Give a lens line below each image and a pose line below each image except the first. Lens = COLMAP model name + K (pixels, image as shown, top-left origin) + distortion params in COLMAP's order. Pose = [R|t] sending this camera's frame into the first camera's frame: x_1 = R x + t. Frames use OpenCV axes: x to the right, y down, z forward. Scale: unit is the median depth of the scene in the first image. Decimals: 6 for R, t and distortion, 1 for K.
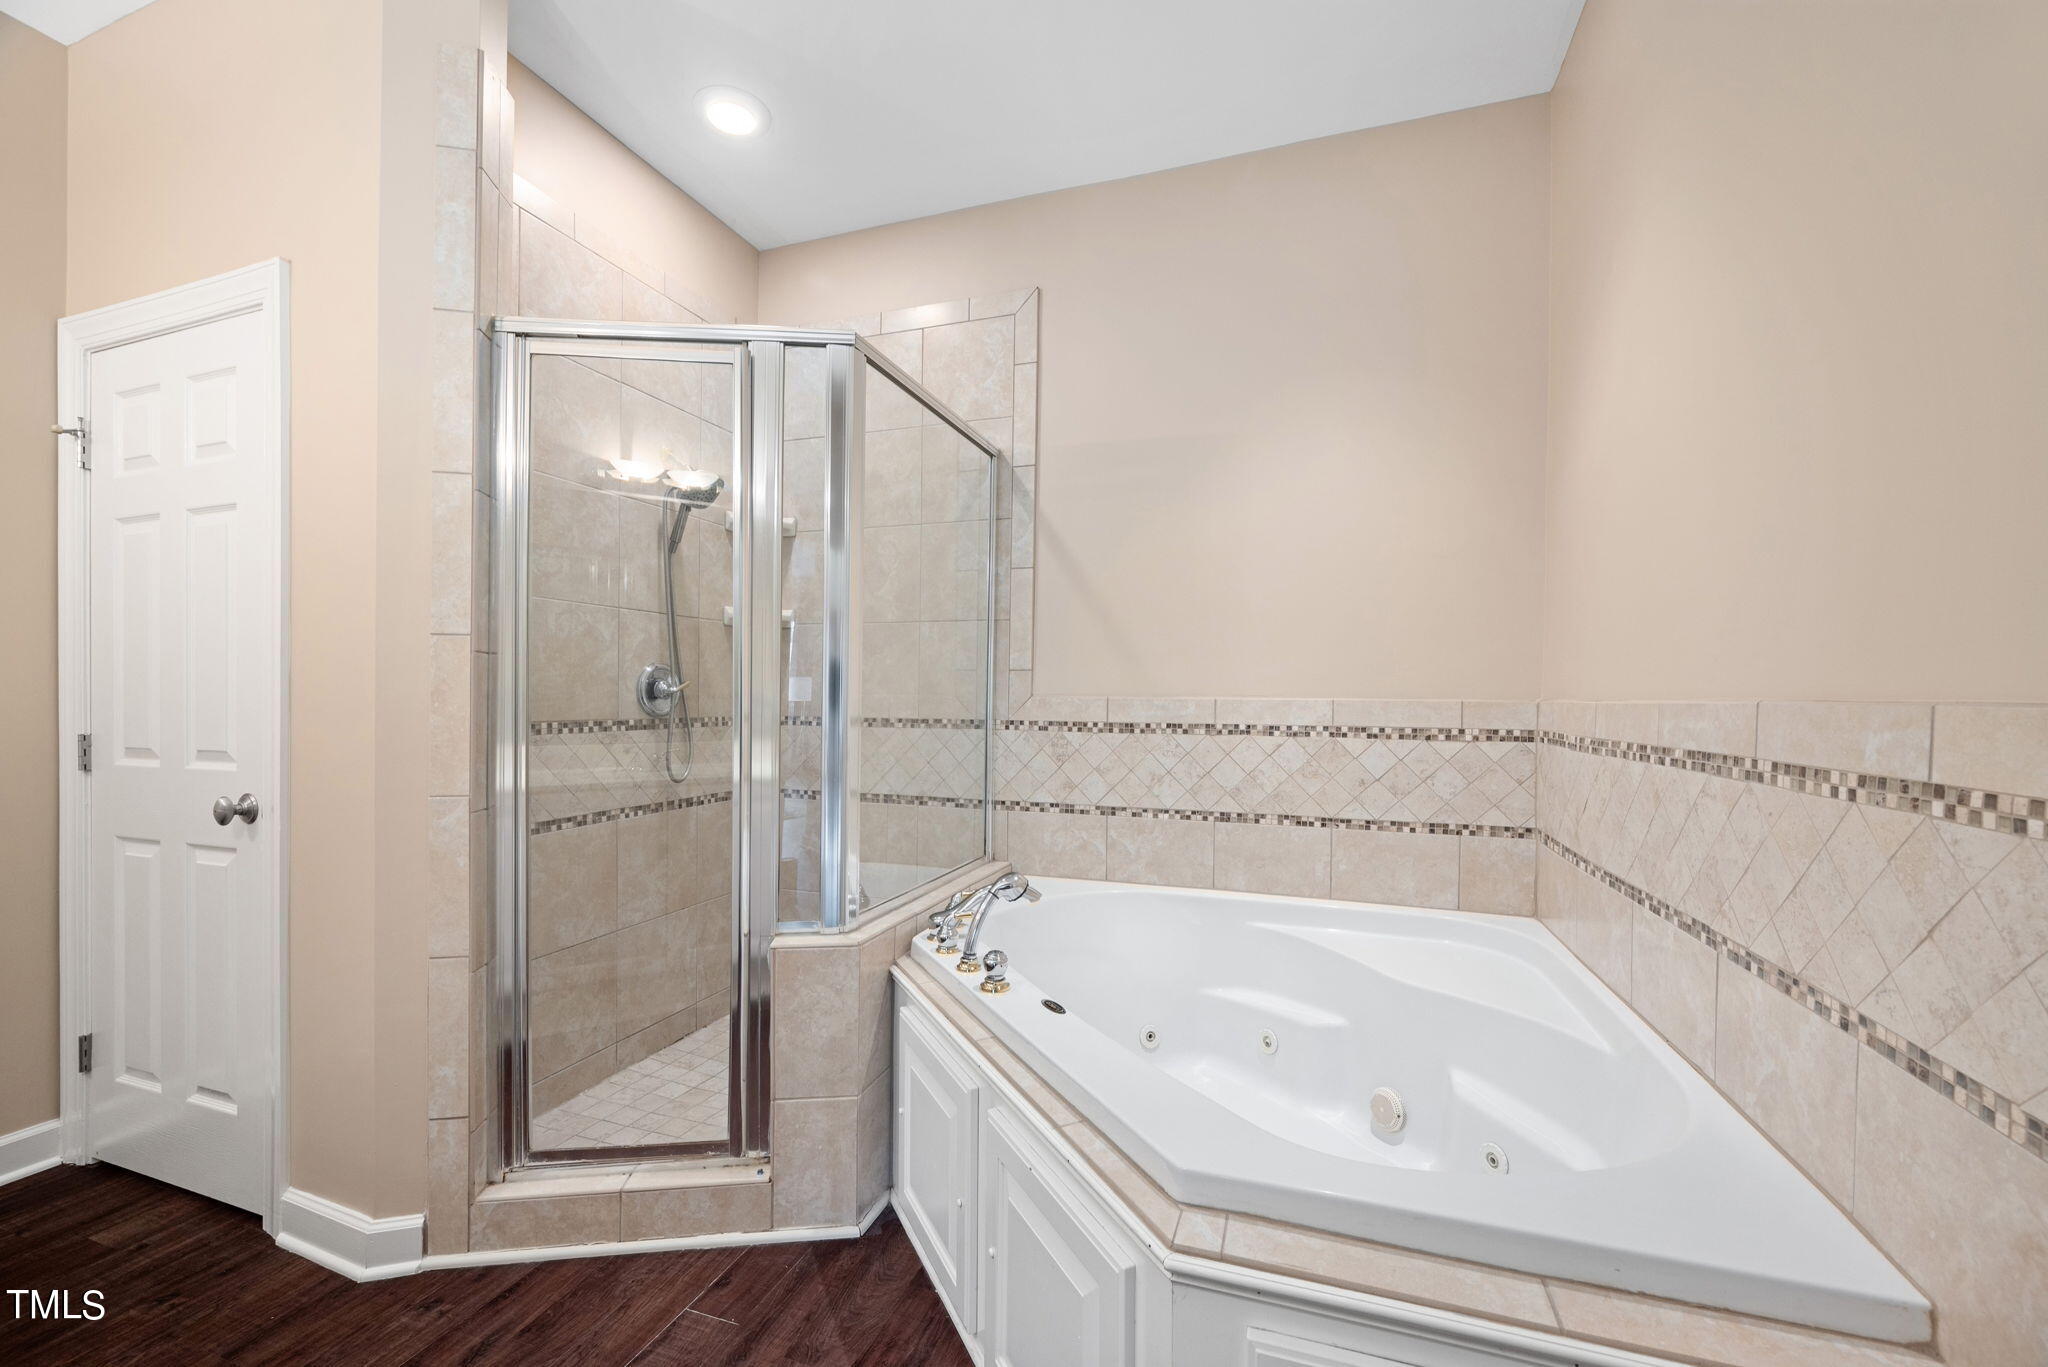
lens RADIAL K [[811.0, 0, 1028.0], [0, 811.0, 676.9], [0, 0, 1]] dist [0.000123, -0.000076]
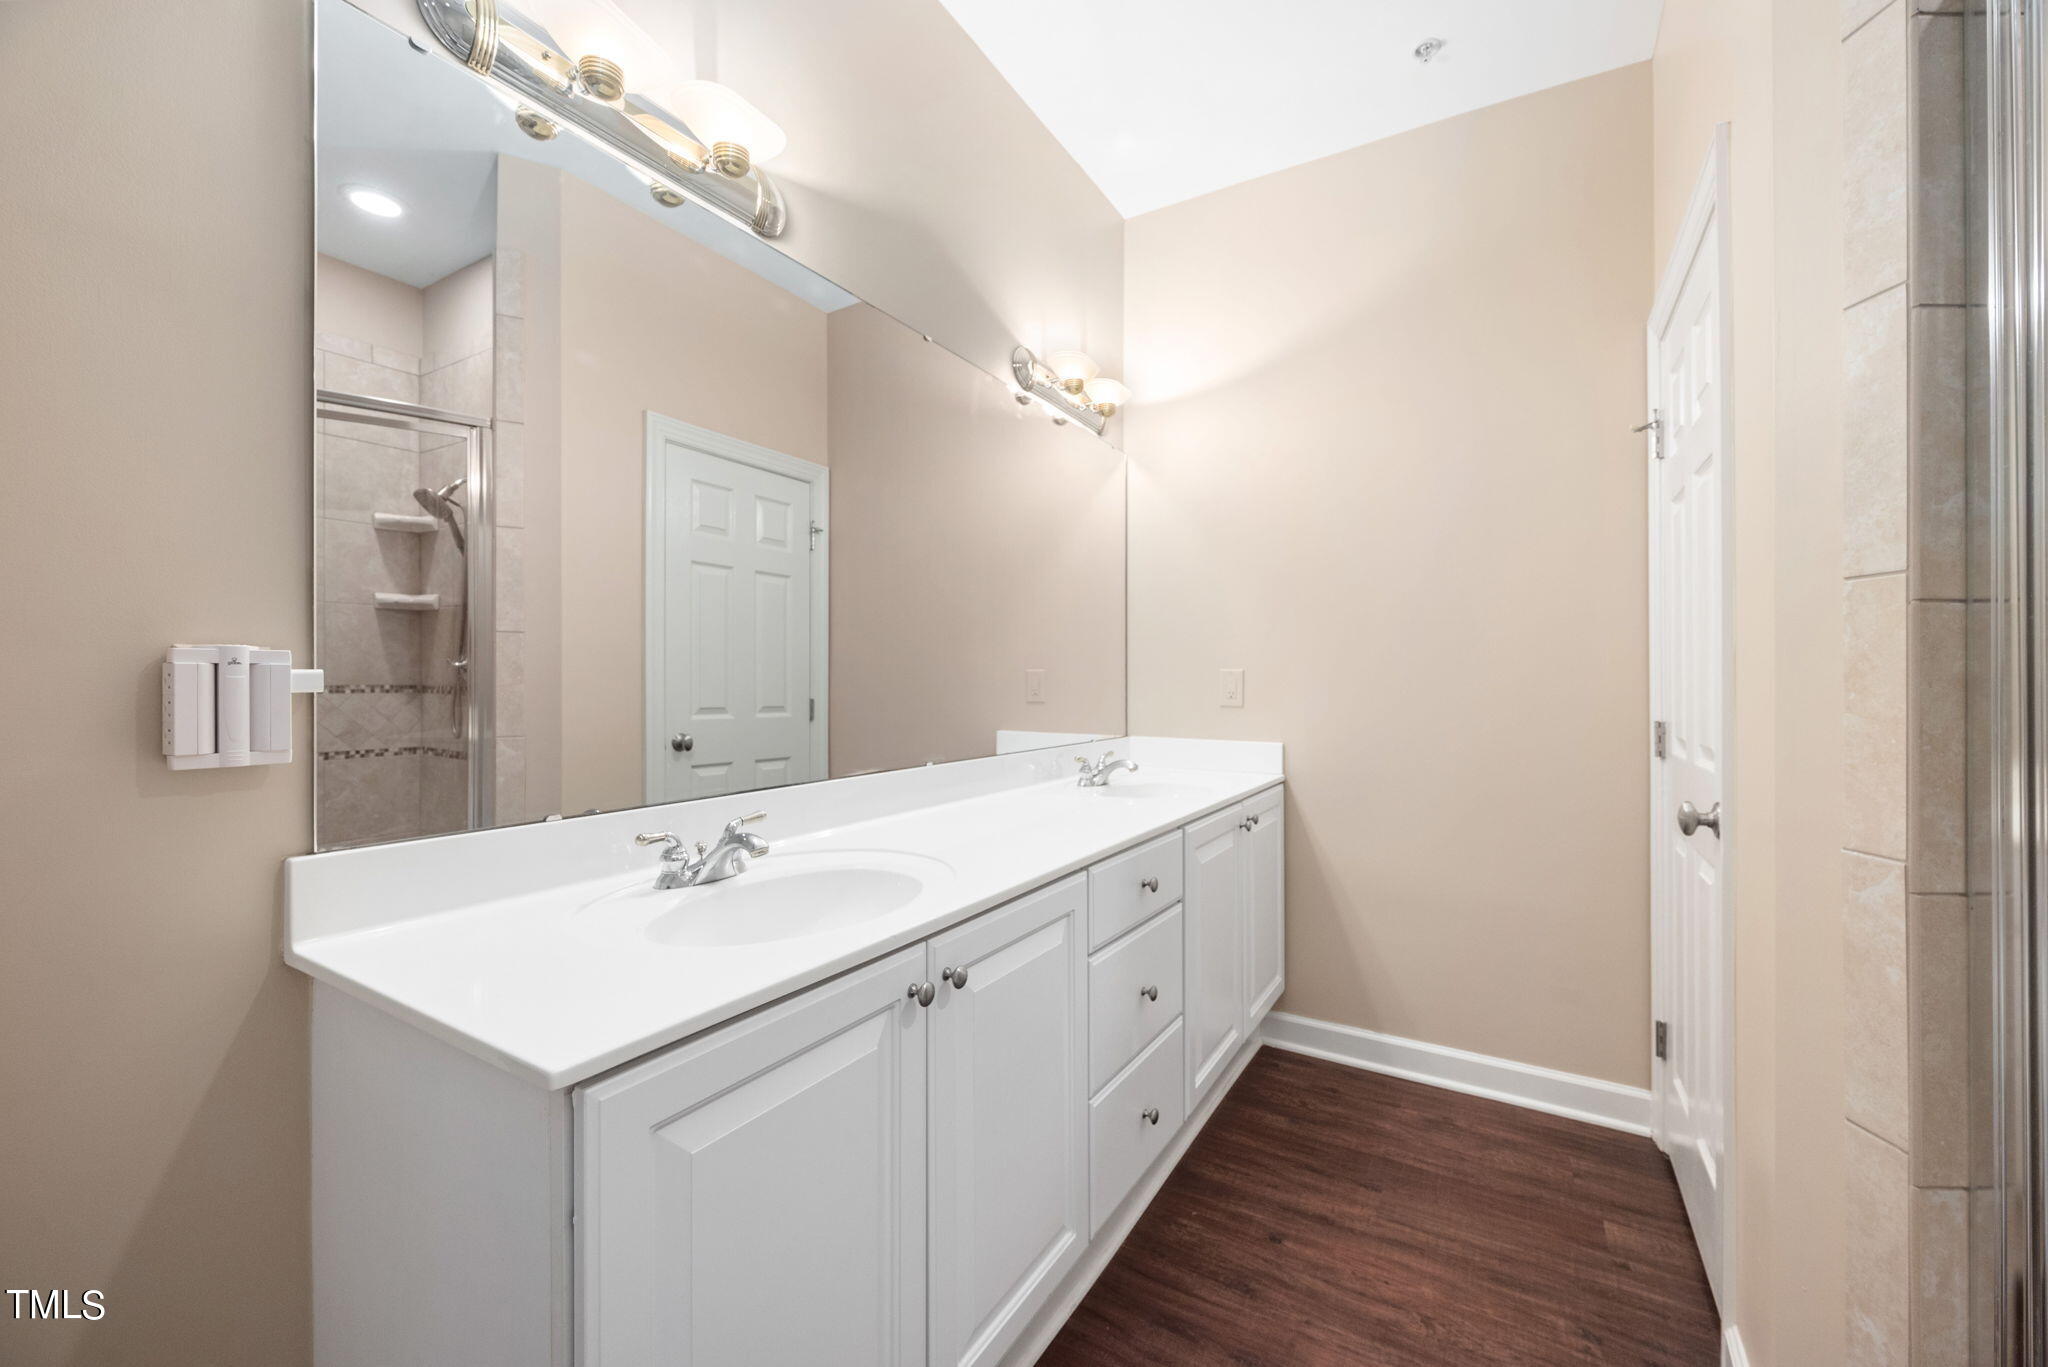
lens RADIAL K [[811.0, 0, 1028.0], [0, 811.0, 676.9], [0, 0, 1]] dist [0.000123, -0.000076]
pose [[-0.201103, -0.007386, -0.979542, -0.025040], [0.022366, 0.999676, -0.012129, 0.013642], [0.979315, -0.024347, -0.200873, 0.520557]]
